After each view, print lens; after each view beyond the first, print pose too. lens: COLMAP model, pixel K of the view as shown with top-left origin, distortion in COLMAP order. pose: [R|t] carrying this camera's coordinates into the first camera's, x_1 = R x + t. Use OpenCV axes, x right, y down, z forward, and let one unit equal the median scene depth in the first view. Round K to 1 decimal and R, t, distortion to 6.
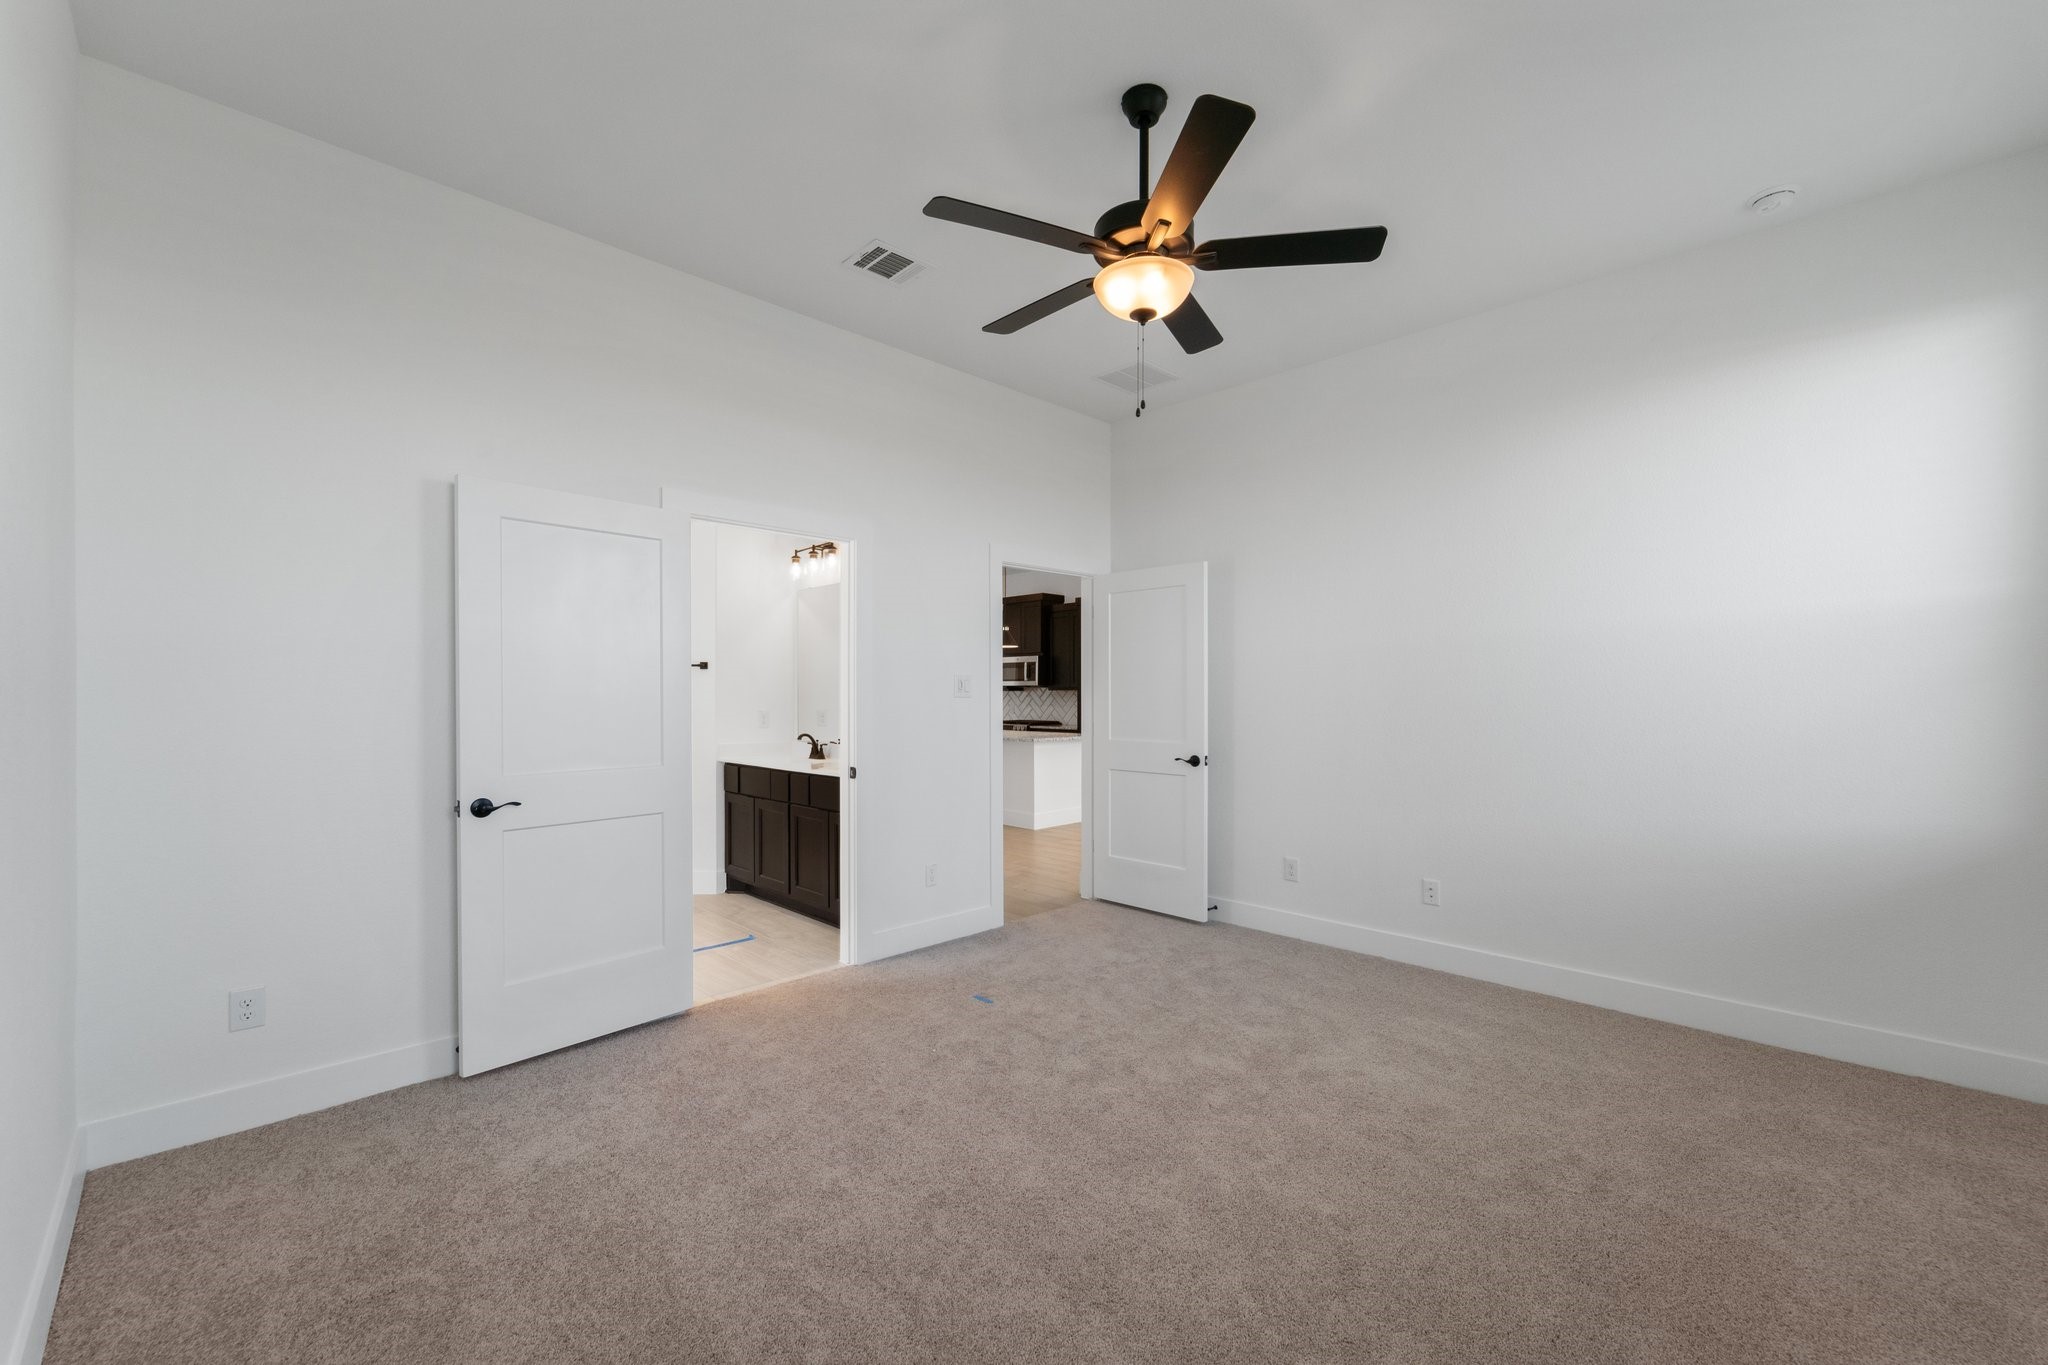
lens RADIAL K [[832.2, 0, 1023.8], [0, 832.2, 674.0], [0, 0, 1]] dist [0.003671, -0.000917]
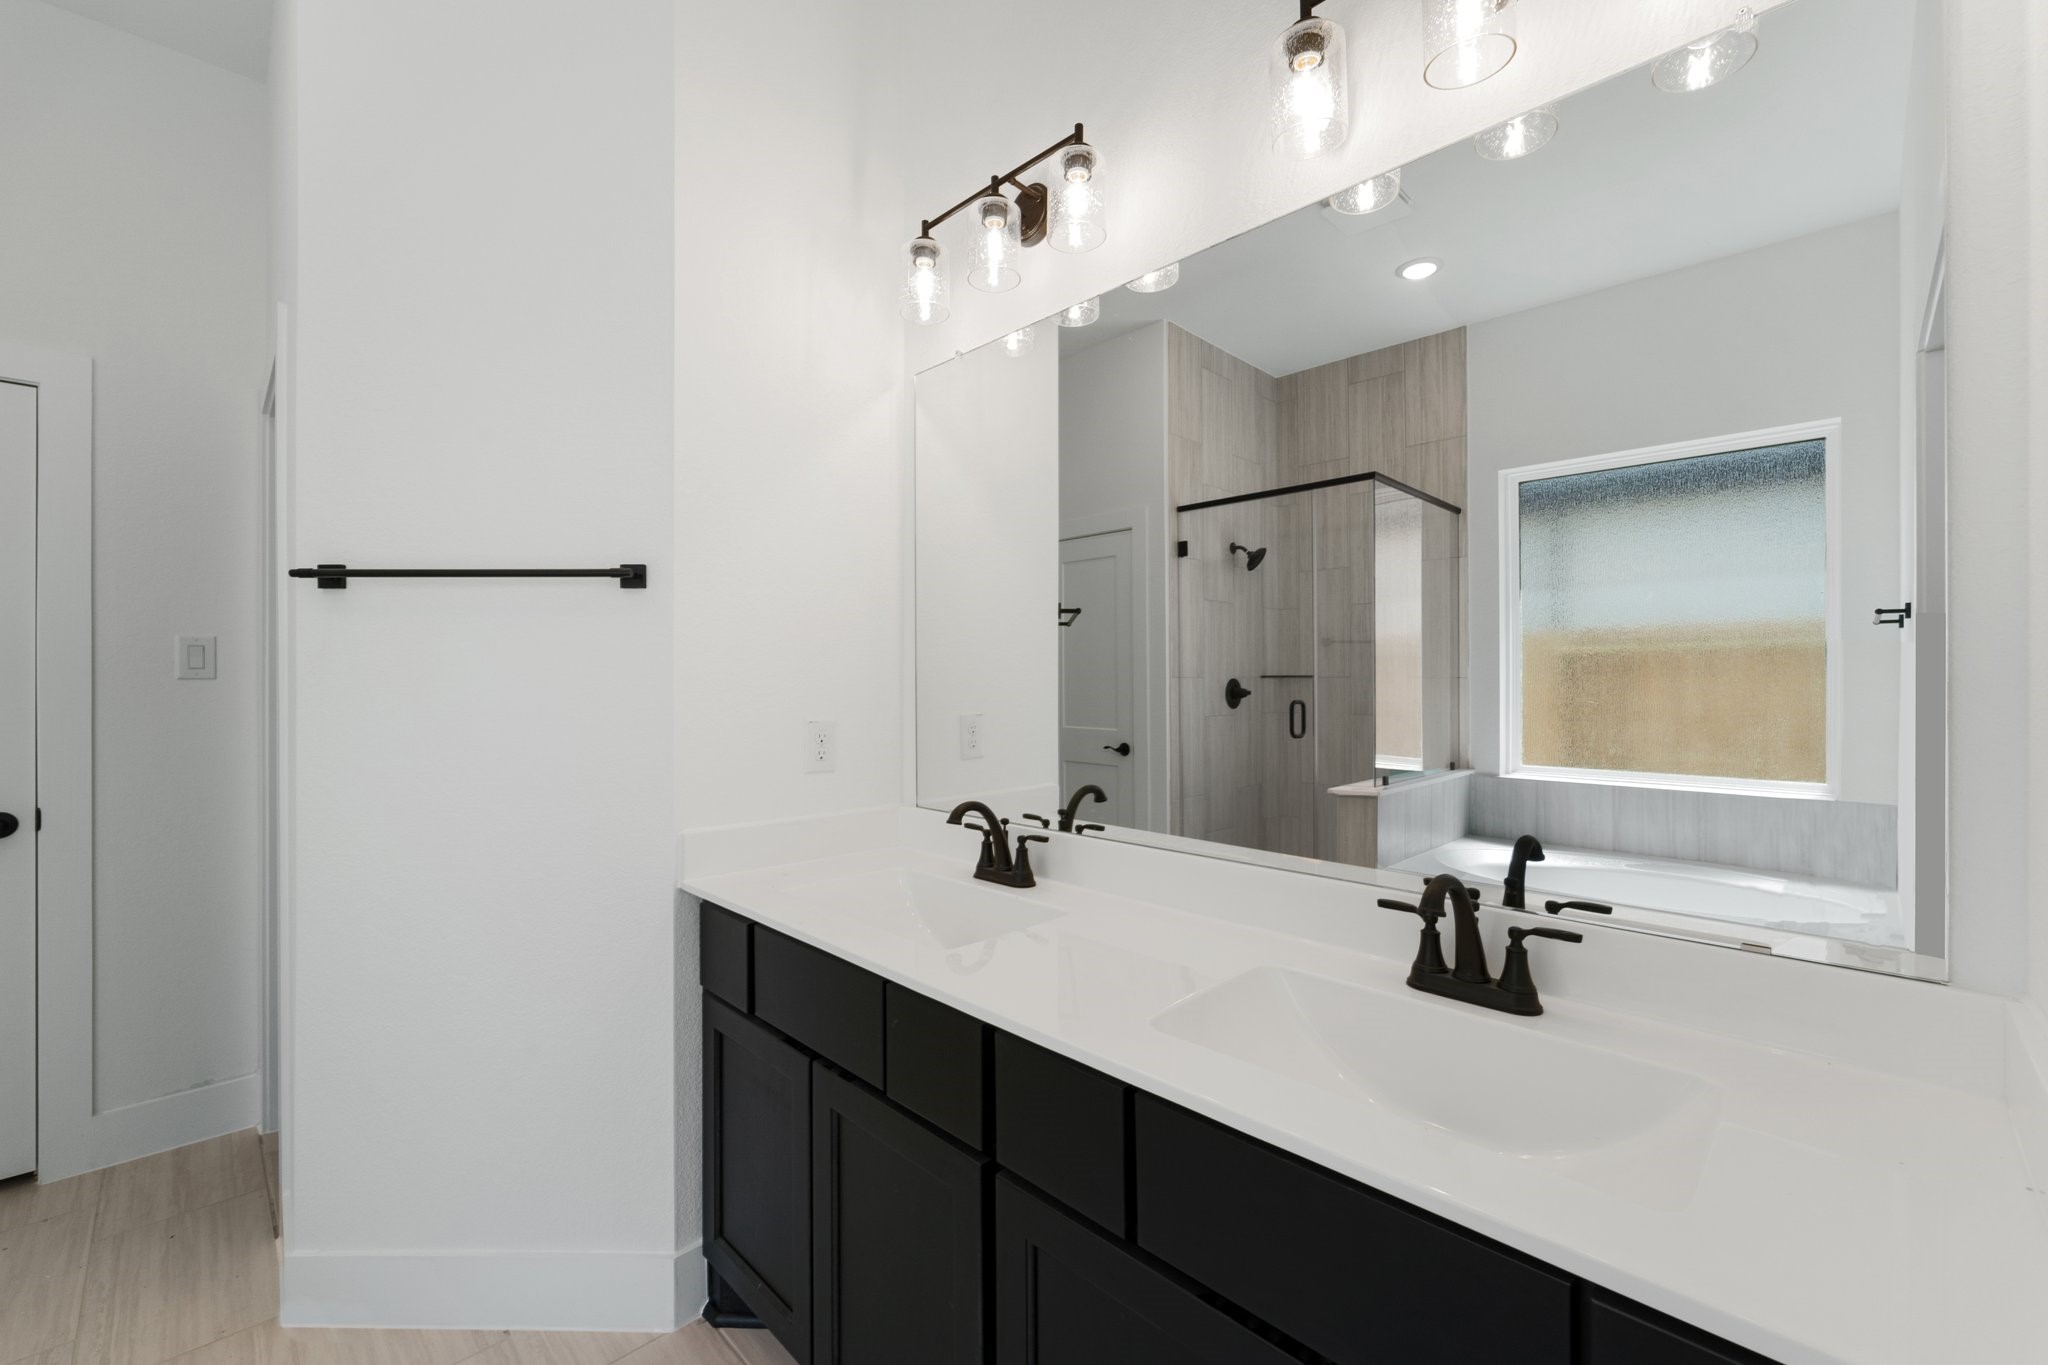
lens RADIAL K [[832.2, 0, 1022.6], [0, 832.2, 679.5], [0, 0, 1]] dist [0.003671, -0.000917]
pose [[0.999976, 0.006793, 0.001684, -0.244043], [-0.006824, 0.999797, 0.018936, 0.021802], [-0.001555, -0.018947, 0.999819, 0.699851]]
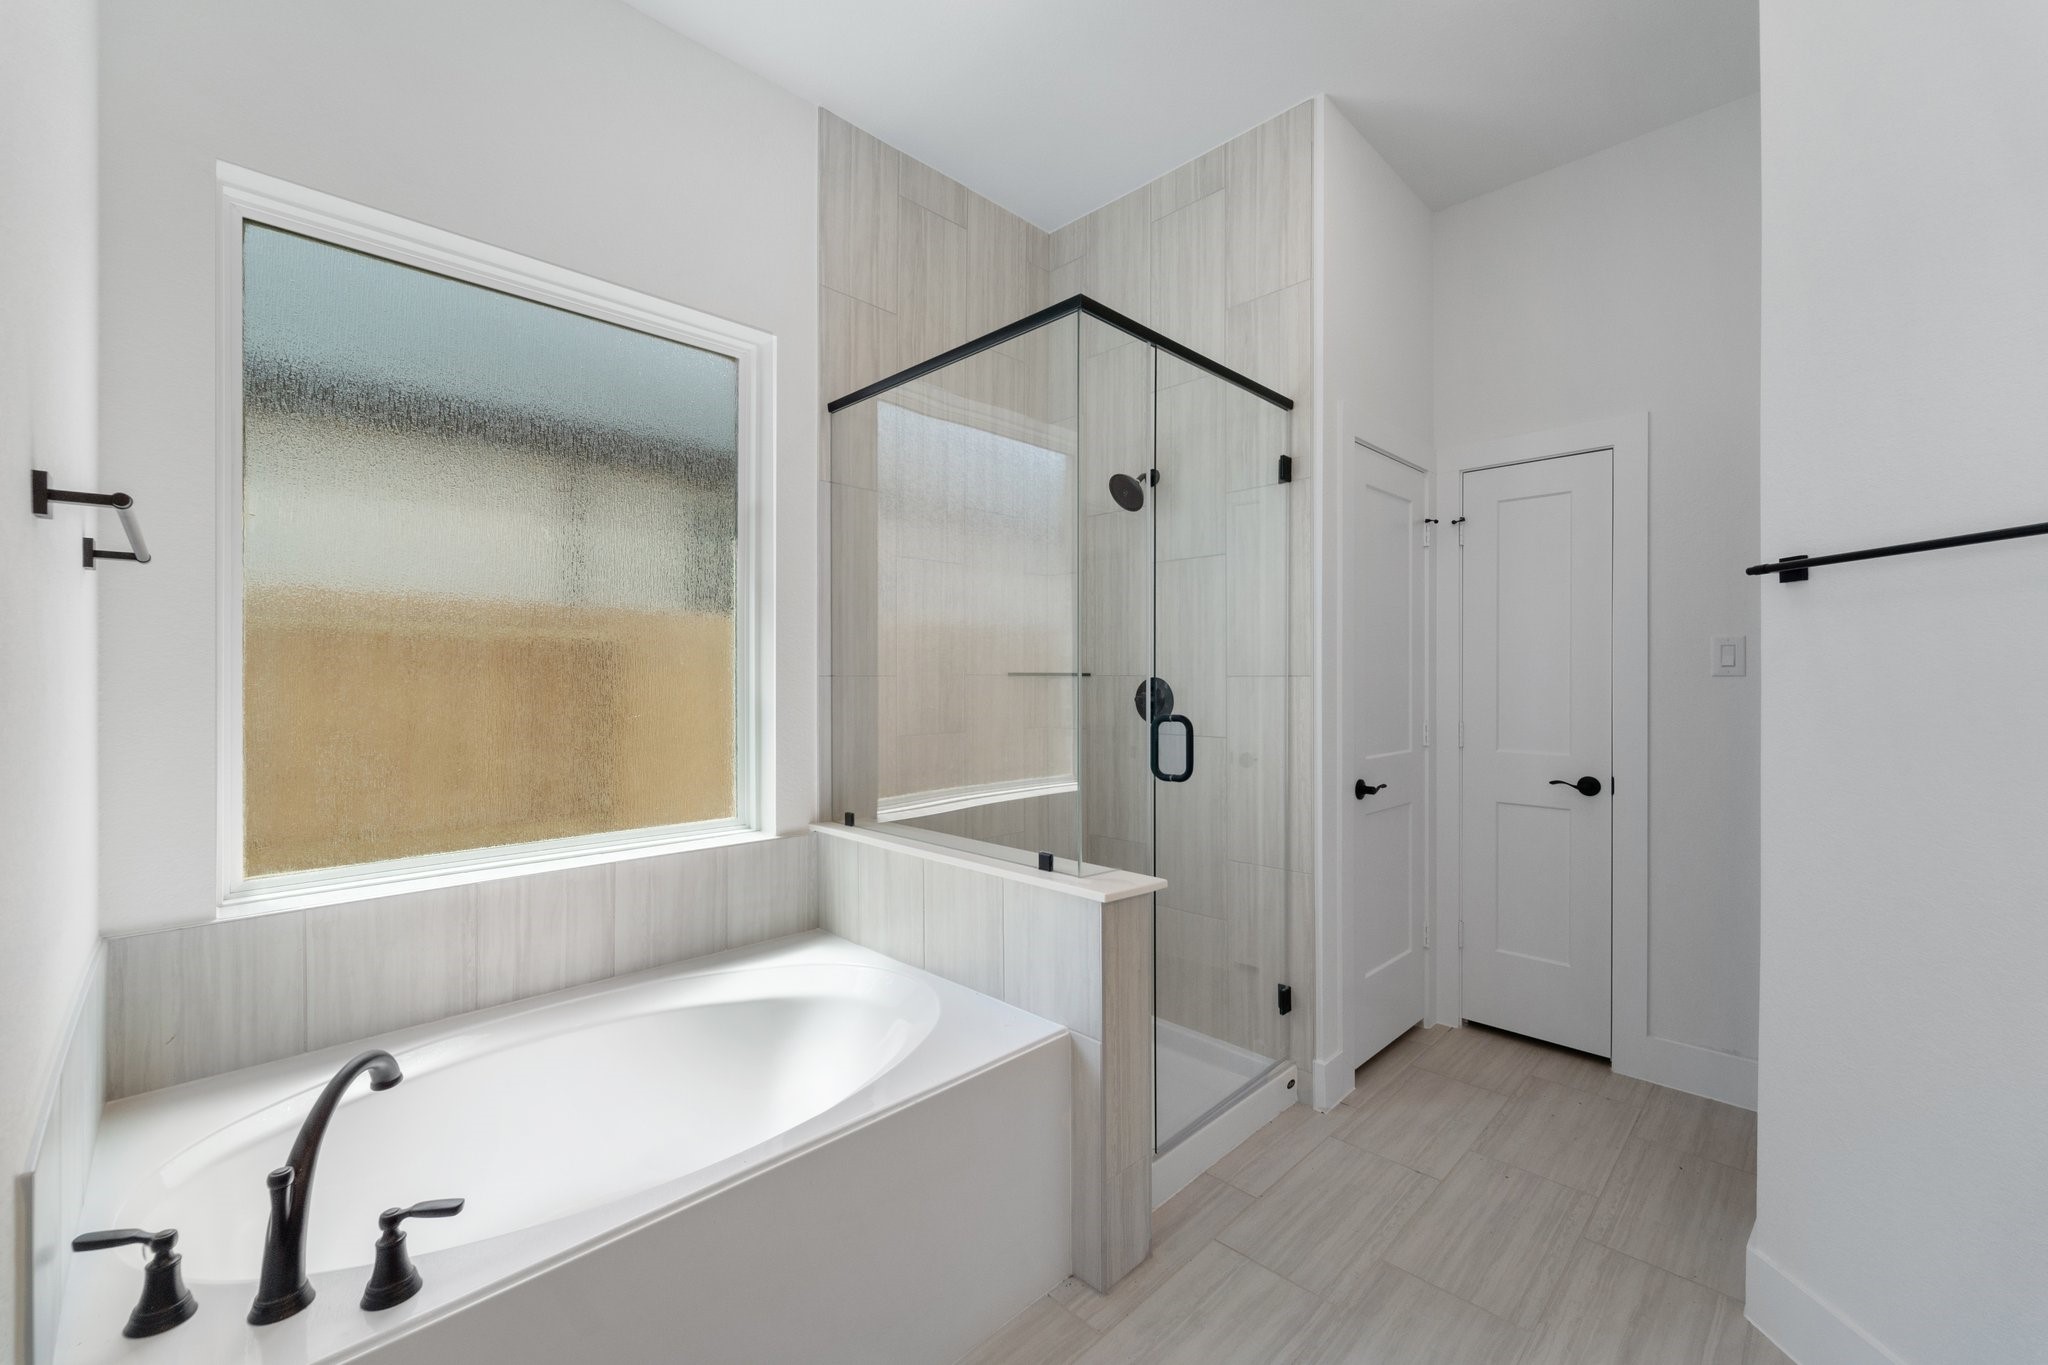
lens RADIAL K [[832.2, 0, 1031.3], [0, 832.2, 673.4], [0, 0, 1]] dist [0.003671, -0.000917]
pose [[0.007259, 0.001795, -0.999972, -0.206818], [0.020301, 0.999792, 0.001942, 0.022209], [0.999768, -0.020315, 0.007221, 0.736915]]
